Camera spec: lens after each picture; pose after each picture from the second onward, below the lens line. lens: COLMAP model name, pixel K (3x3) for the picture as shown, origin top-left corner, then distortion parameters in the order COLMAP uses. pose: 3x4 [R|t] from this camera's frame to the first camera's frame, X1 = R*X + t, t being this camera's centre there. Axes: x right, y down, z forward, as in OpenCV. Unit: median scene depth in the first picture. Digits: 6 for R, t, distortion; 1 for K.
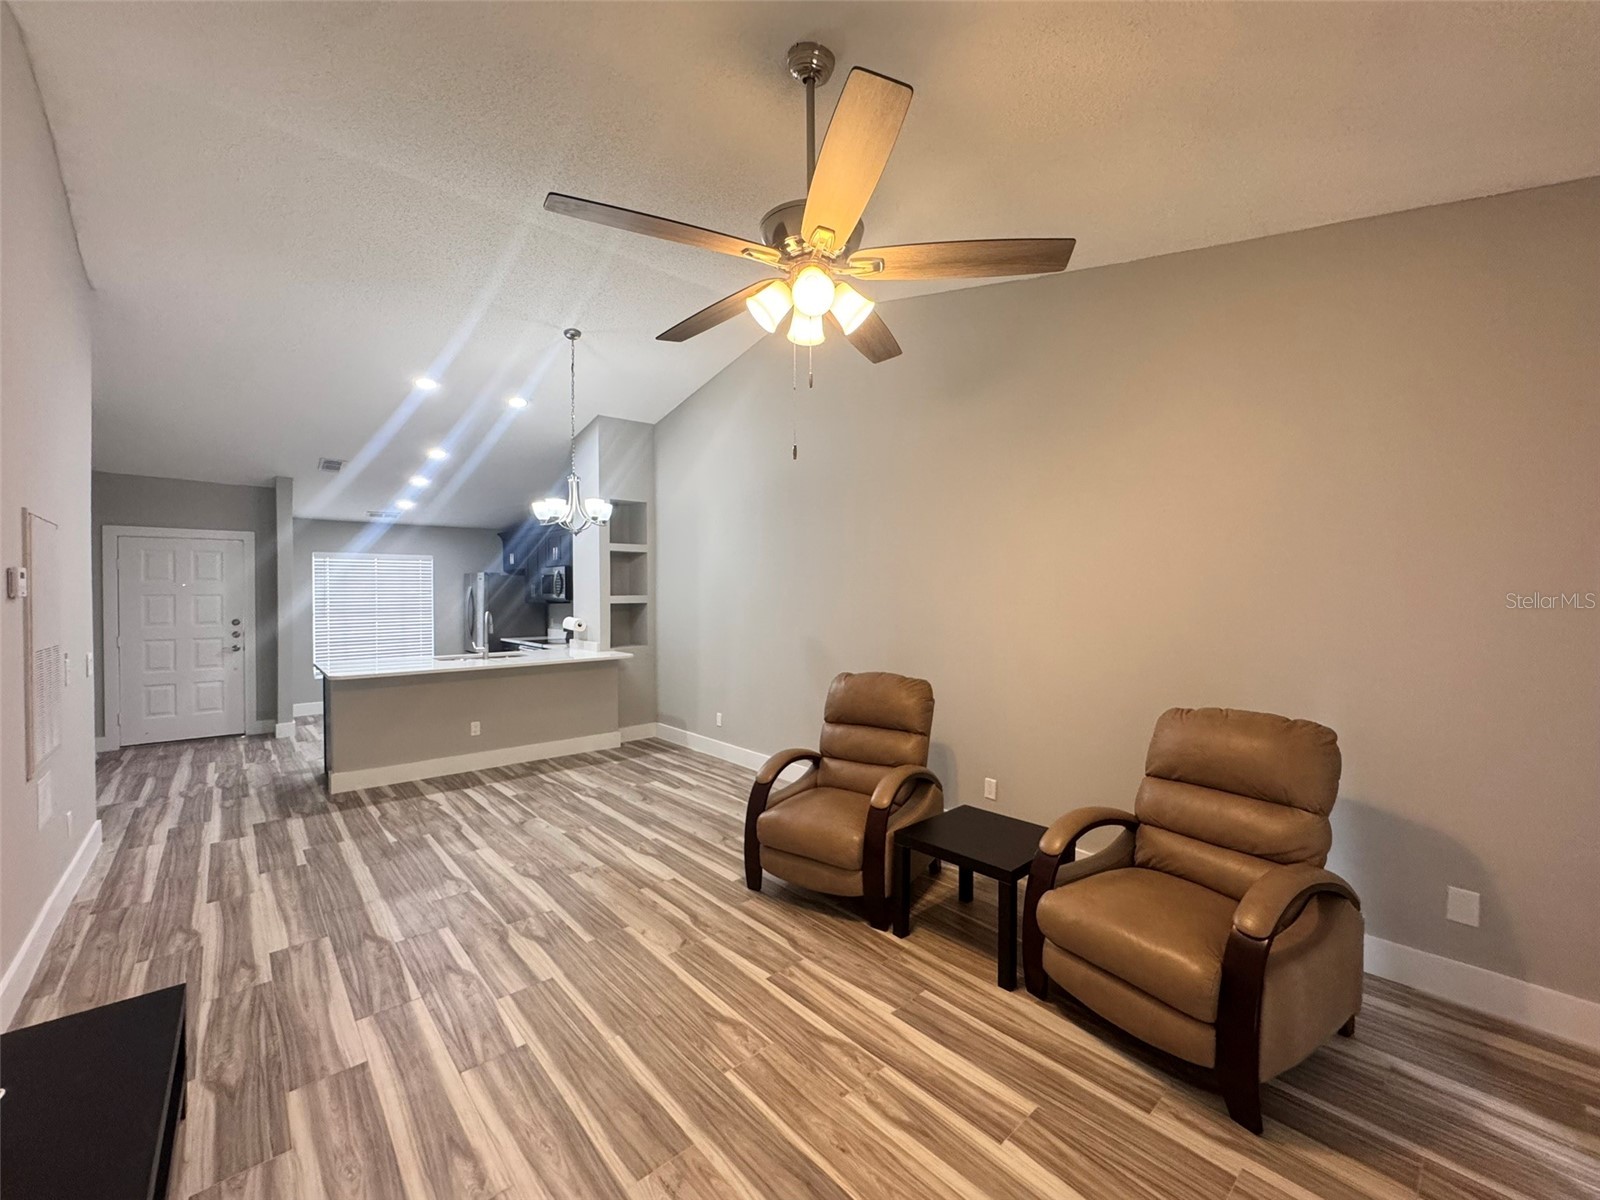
lens RADIAL K [[642.3, 0, 798.0], [0, 642.3, 599.0], [0, 0, 1]] dist [-0.002715, 0.000162]
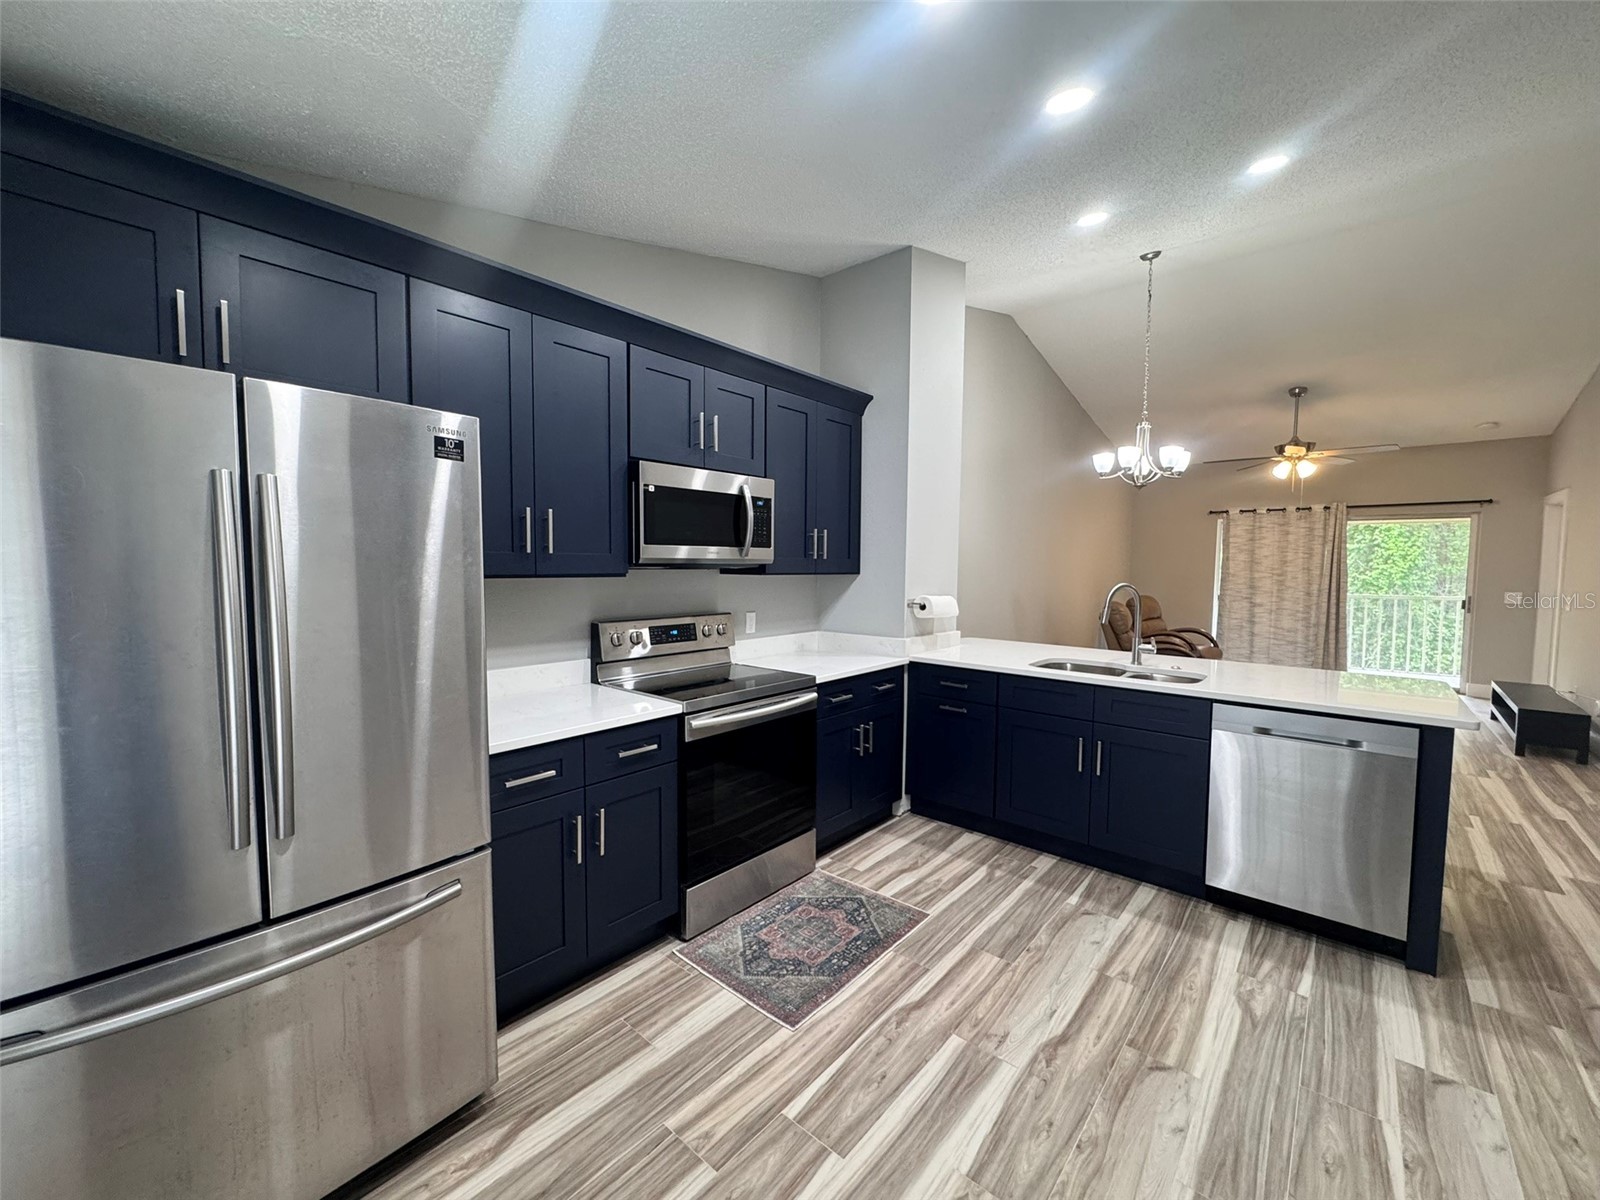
lens RADIAL K [[640.7, 0, 798.8], [0, 640.7, 598.9], [0, 0, 1]] dist [-0.003786, -0.000060]
pose [[-0.125117, -0.055849, 0.990569, -1.597938], [0.002108, 0.998397, 0.056556, 0.000799], [-0.992140, 0.009164, -0.124799, 2.153912]]
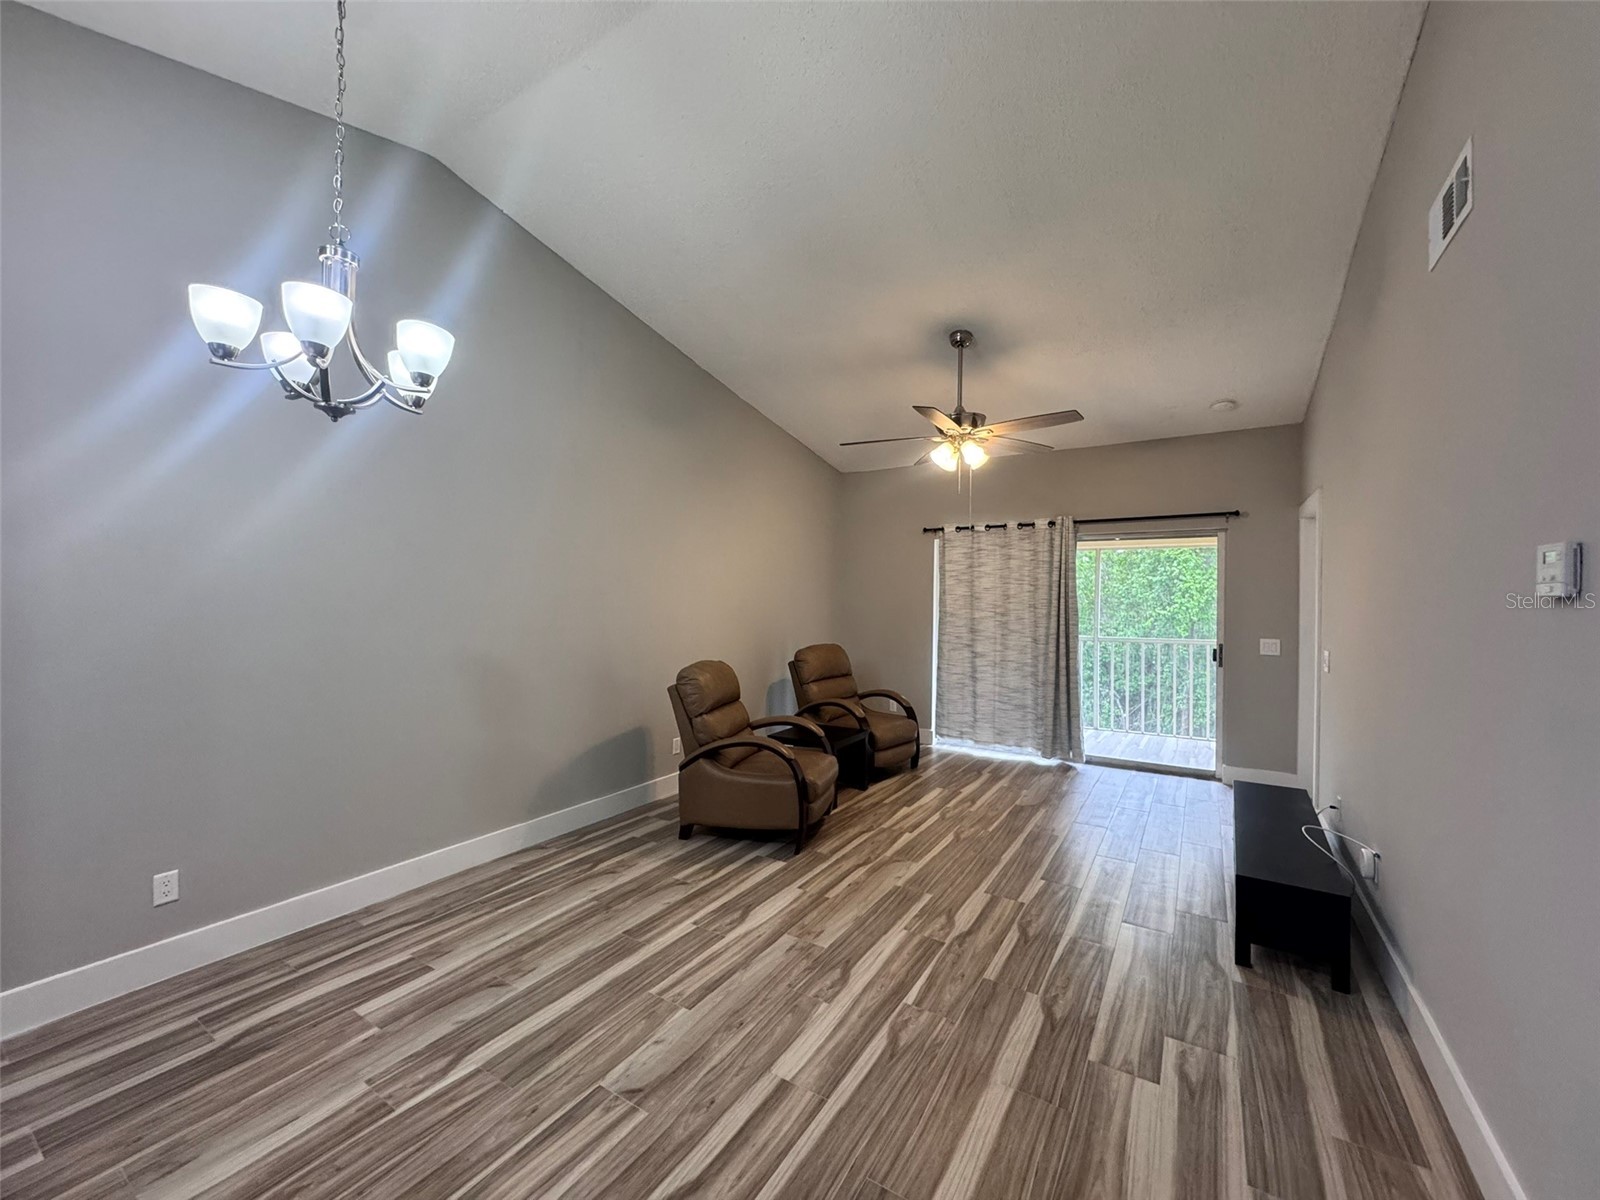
lens RADIAL K [[638.5, 0, 802.1], [0, 638.5, 598.9], [0, 0, 1]] dist [-0.002168, -0.000118]
pose [[-0.276428, -0.004243, 0.961025, -1.027324], [0.002212, 0.999985, 0.005052, -0.002104], [-0.961032, 0.003523, -0.276415, 1.160510]]
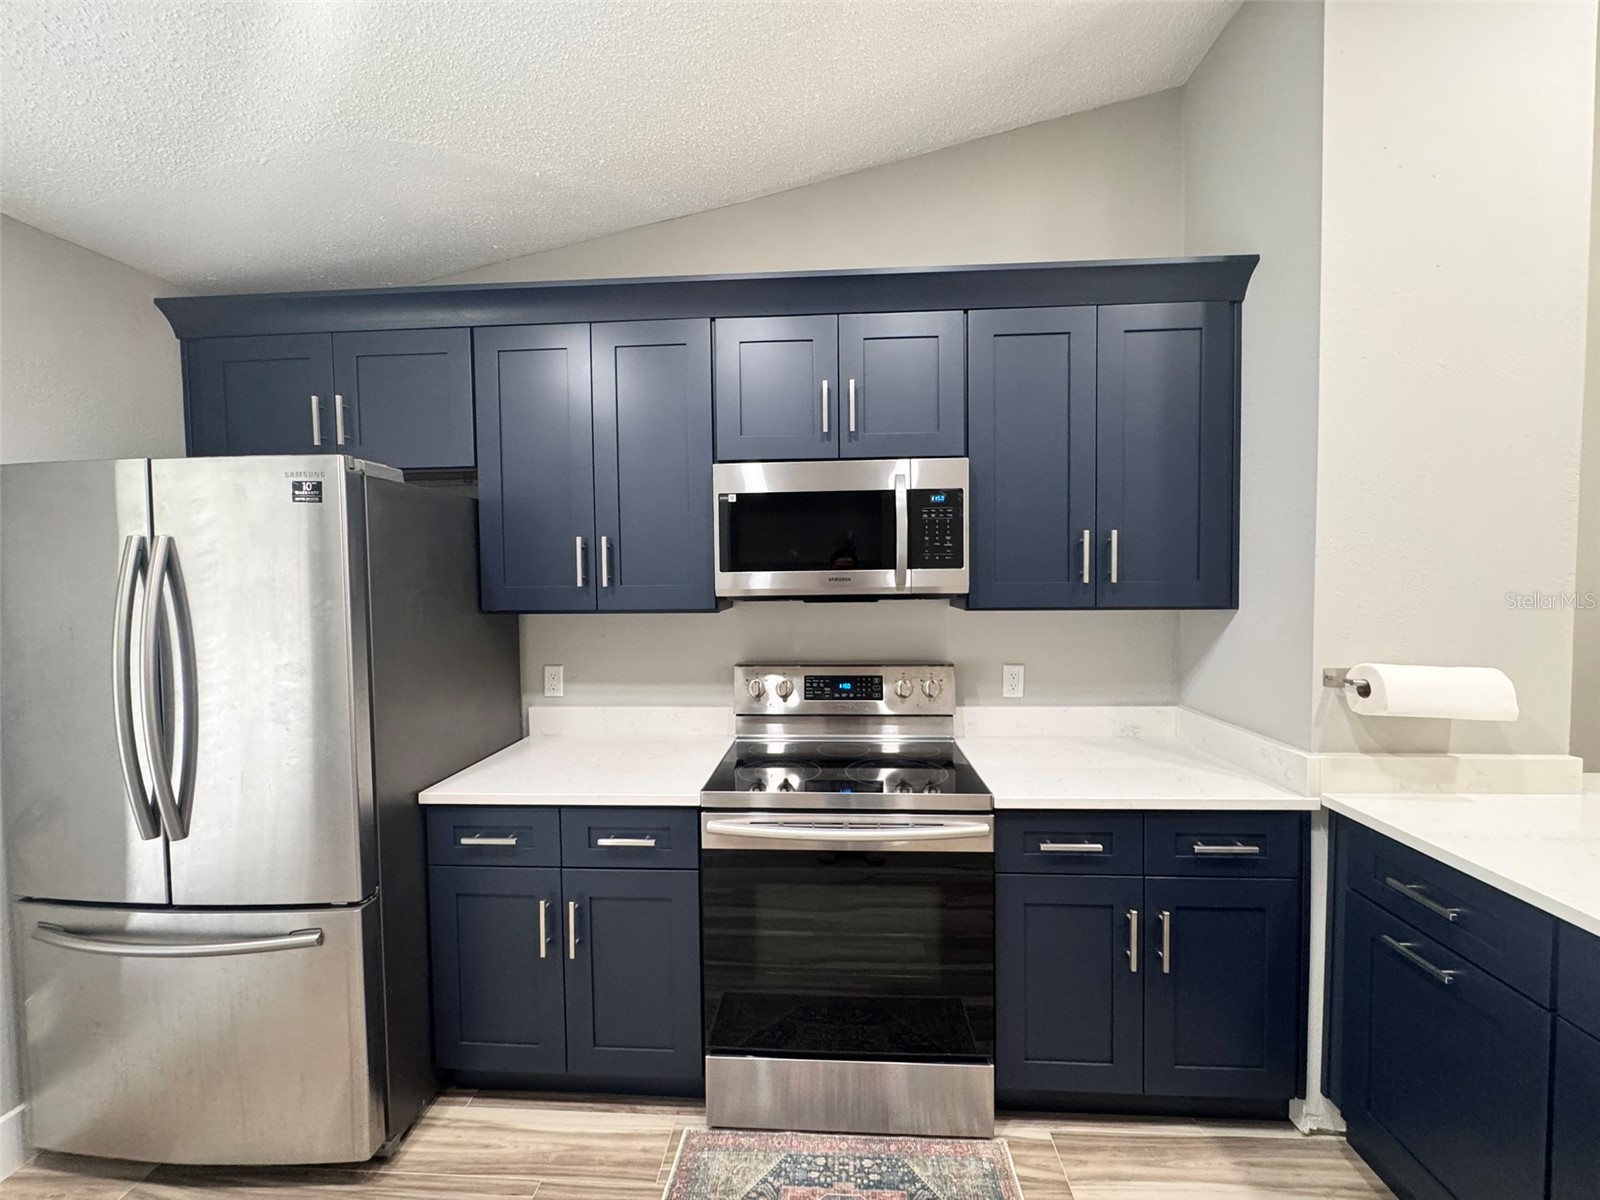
lens RADIAL K [[640.7, 0, 798.8], [0, 640.7, 598.9], [0, 0, 1]] dist [-0.003786, -0.000060]
pose [[0.708675, -0.031881, 0.704815, -1.220259], [0.017671, 0.999467, 0.027442, -0.010212], [-0.705314, -0.006993, 0.708860, 1.810194]]
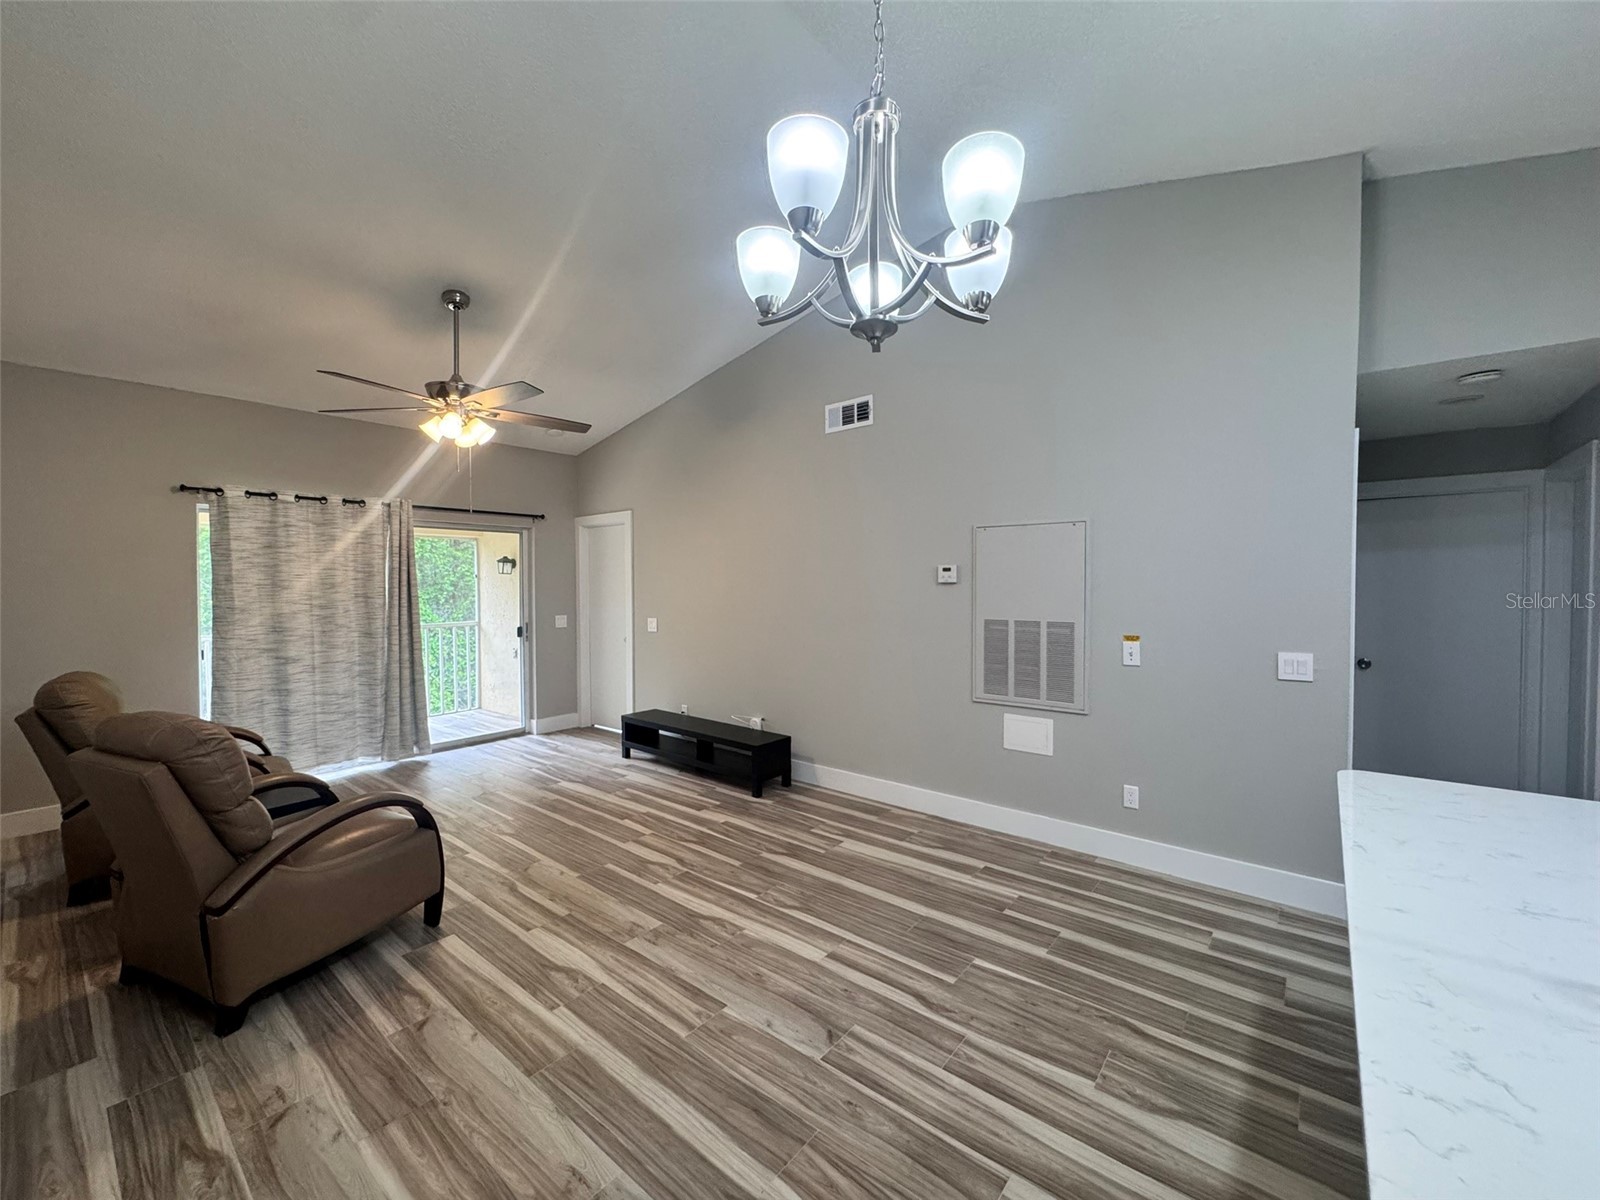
lens RADIAL K [[640.7, 0, 798.8], [0, 640.7, 598.9], [0, 0, 1]] dist [-0.003786, -0.000060]
pose [[-0.987833, 0.008564, -0.155282, -0.378857], [0.003471, 0.999448, 0.033039, -0.010612], [0.155479, 0.032098, -0.987318, 1.700992]]
